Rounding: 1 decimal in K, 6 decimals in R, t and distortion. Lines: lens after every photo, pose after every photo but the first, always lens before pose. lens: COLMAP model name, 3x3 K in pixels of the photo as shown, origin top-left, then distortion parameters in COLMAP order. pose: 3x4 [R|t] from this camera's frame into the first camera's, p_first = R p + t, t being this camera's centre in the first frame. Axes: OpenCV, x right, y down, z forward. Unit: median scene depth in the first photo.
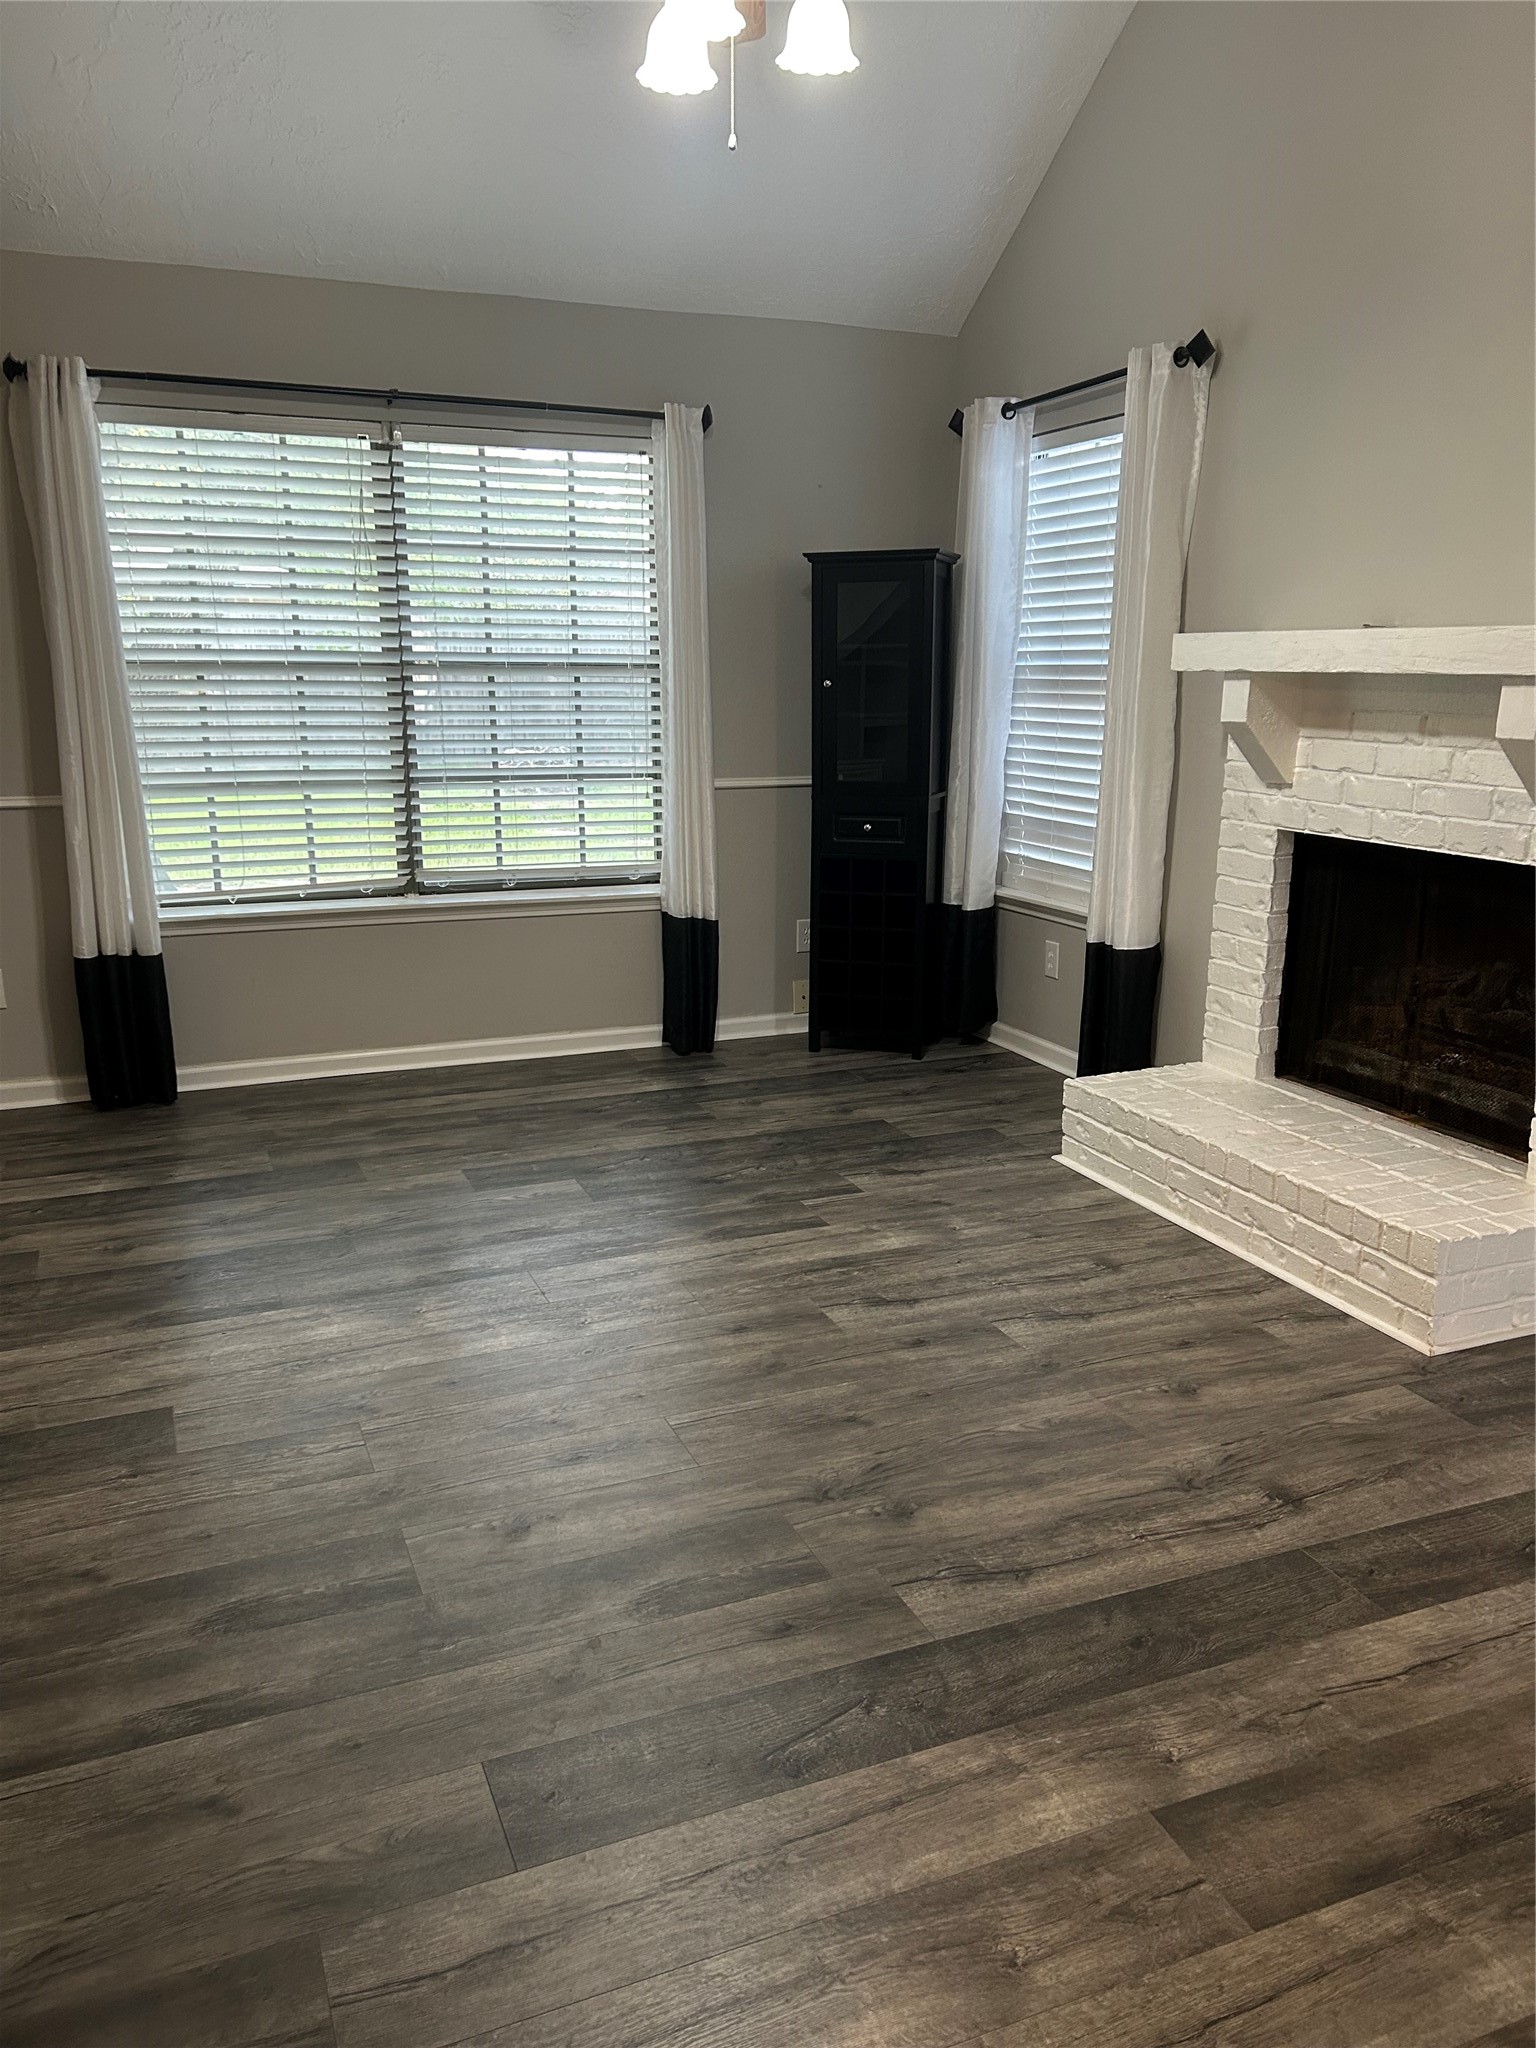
lens RADIAL K [[1503.6, 0, 764.5], [0, 1503.6, 1041.7], [0, 0, 1]] dist [0.067077, -0.123148]
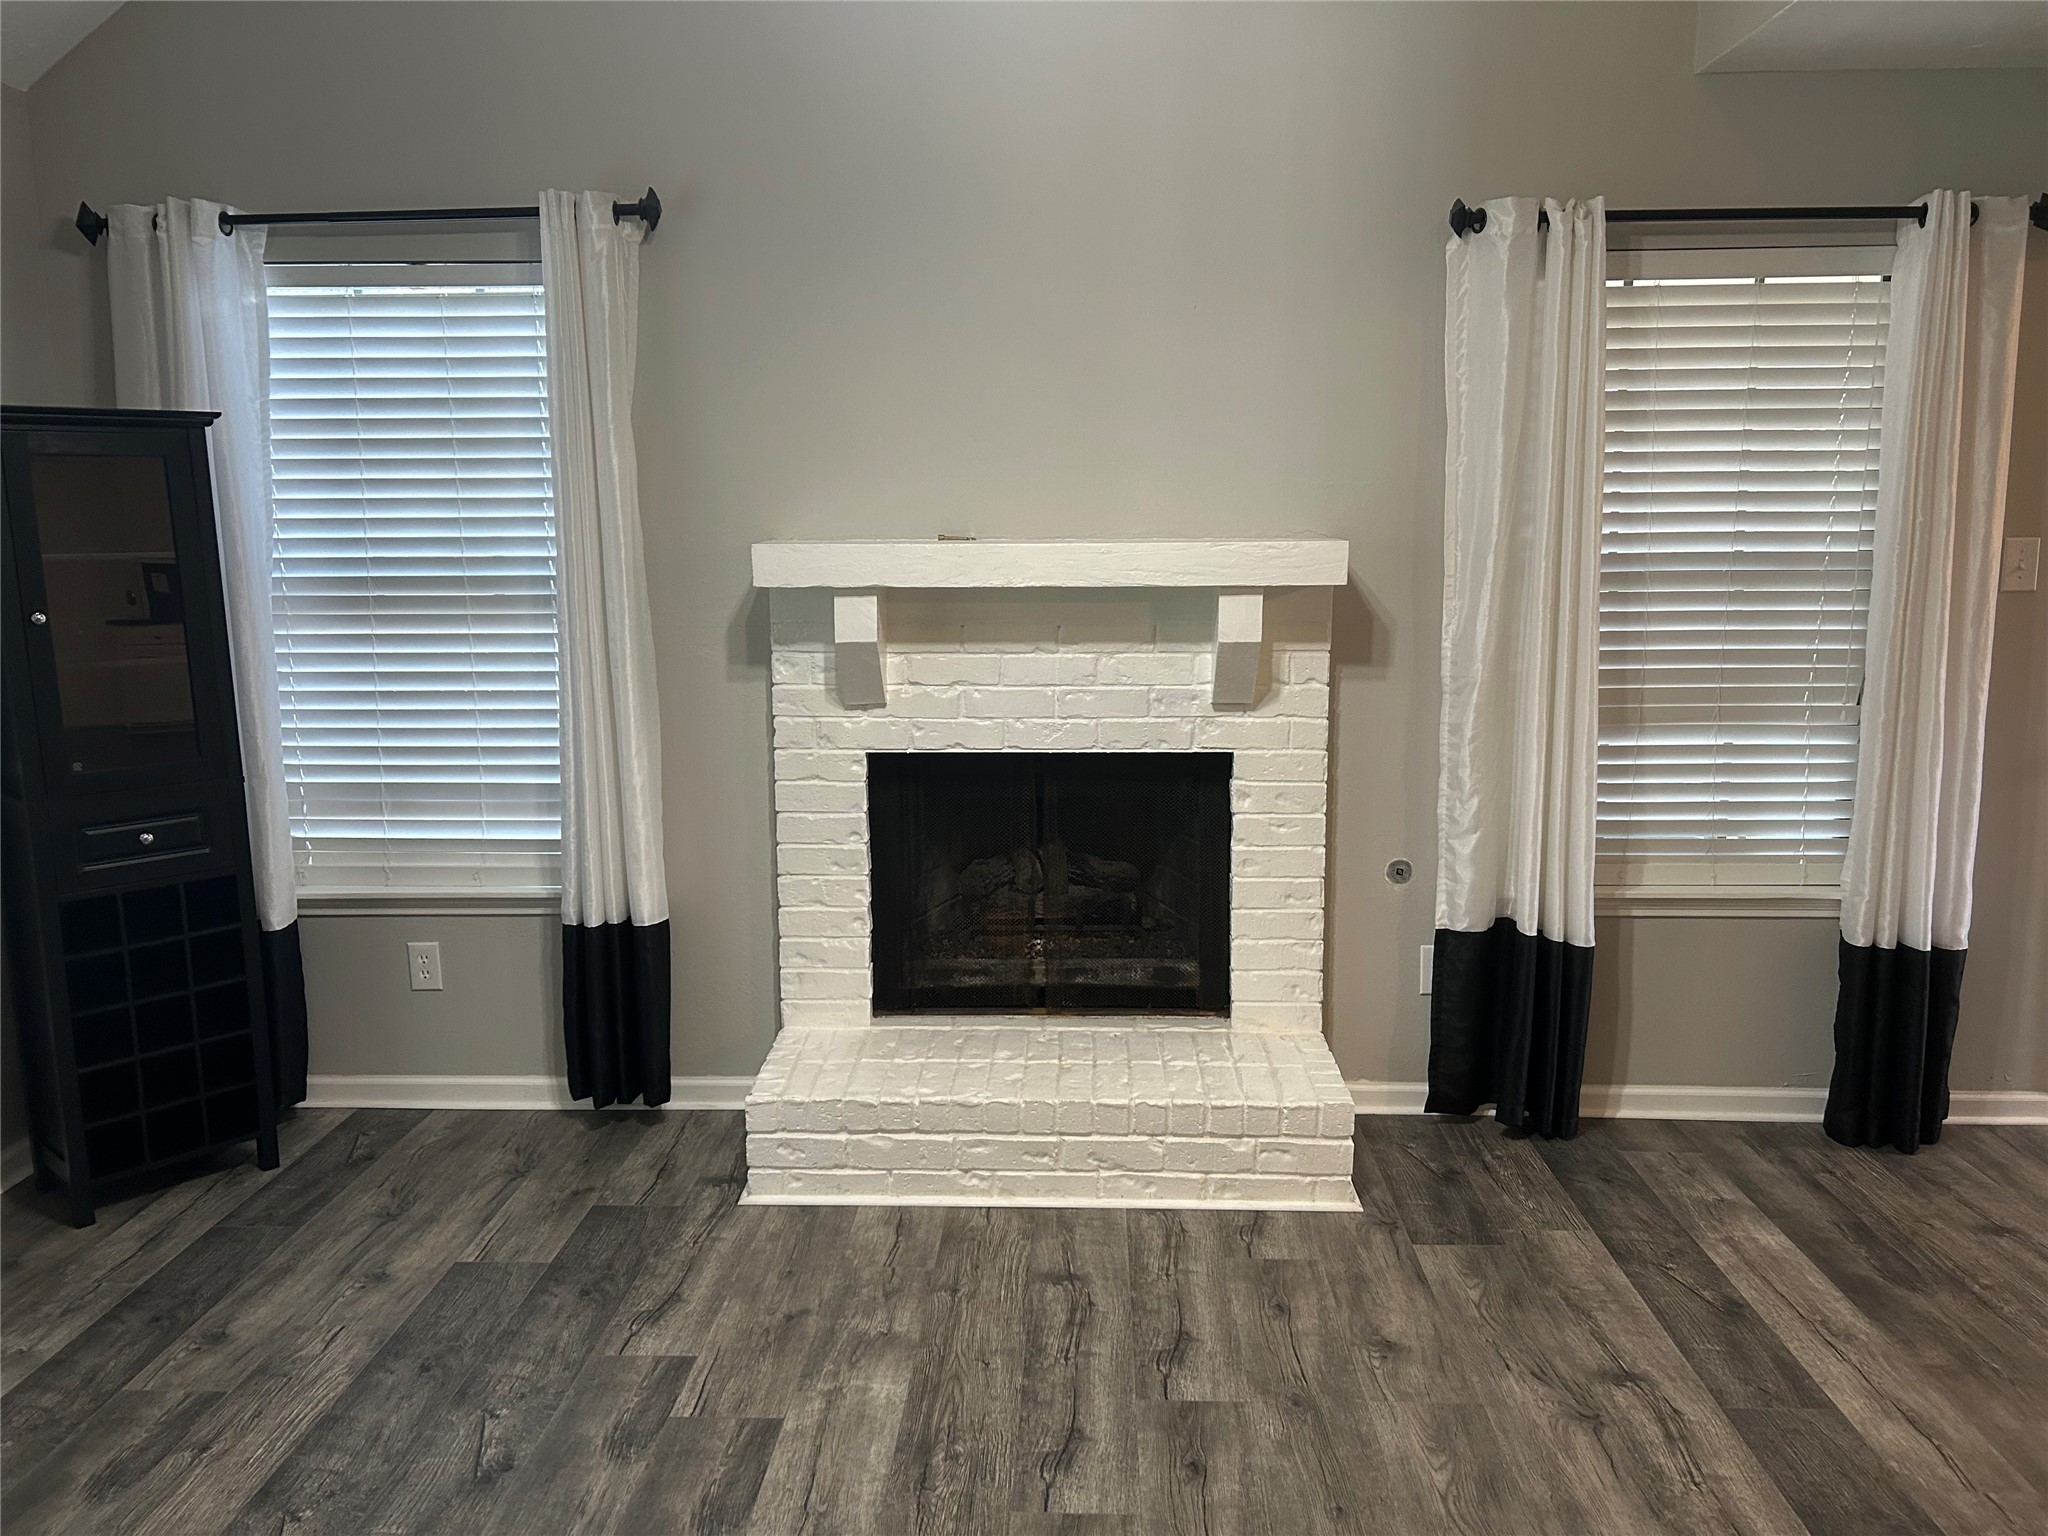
lens RADIAL K [[1523.1, 0, 1024.0], [0, 1523.1, 768.0], [0, 0, 1]] dist [0.067768, -0.072520]
pose [[0.424672, -0.149182, 0.892972, -0.500714], [0.227571, 0.972252, 0.054200, -0.179870], [-0.876279, 0.180197, 0.446838, 0.572040]]
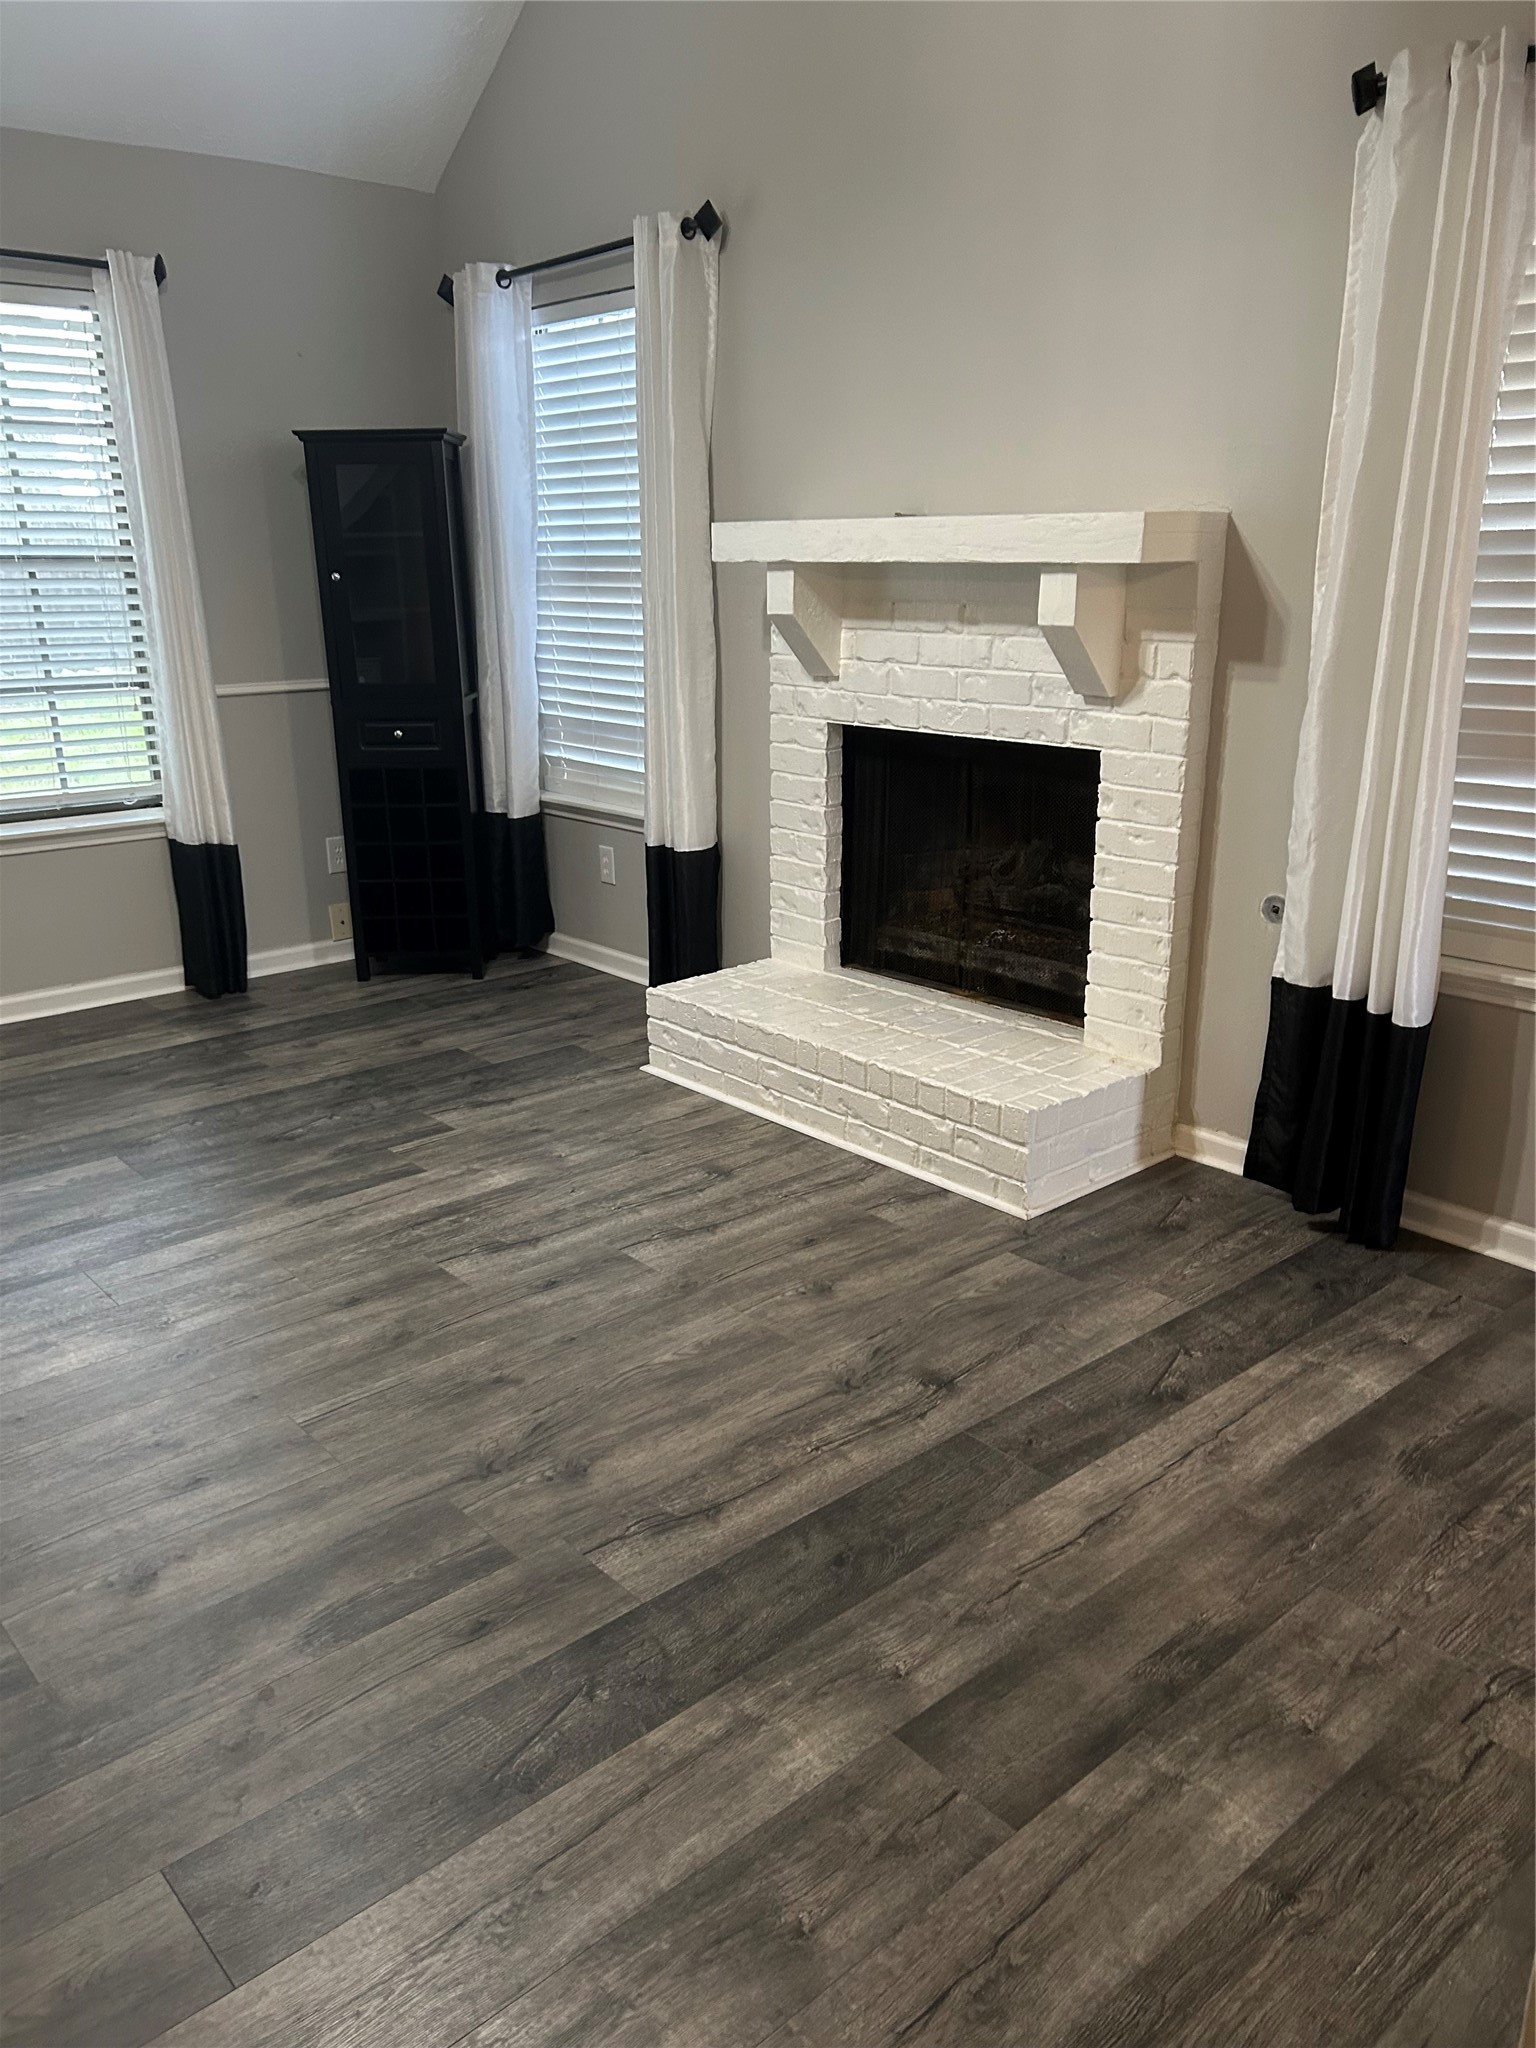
lens RADIAL K [[1493.4, 0, 760.5], [0, 1493.4, 1053.0], [0, 0, 1]] dist [0.146462, -0.358038]
pose [[0.944401, -0.110599, 0.309638, -0.043934], [0.087053, 0.992229, 0.088899, -0.016133], [-0.317064, -0.057001, 0.946690, 0.057034]]
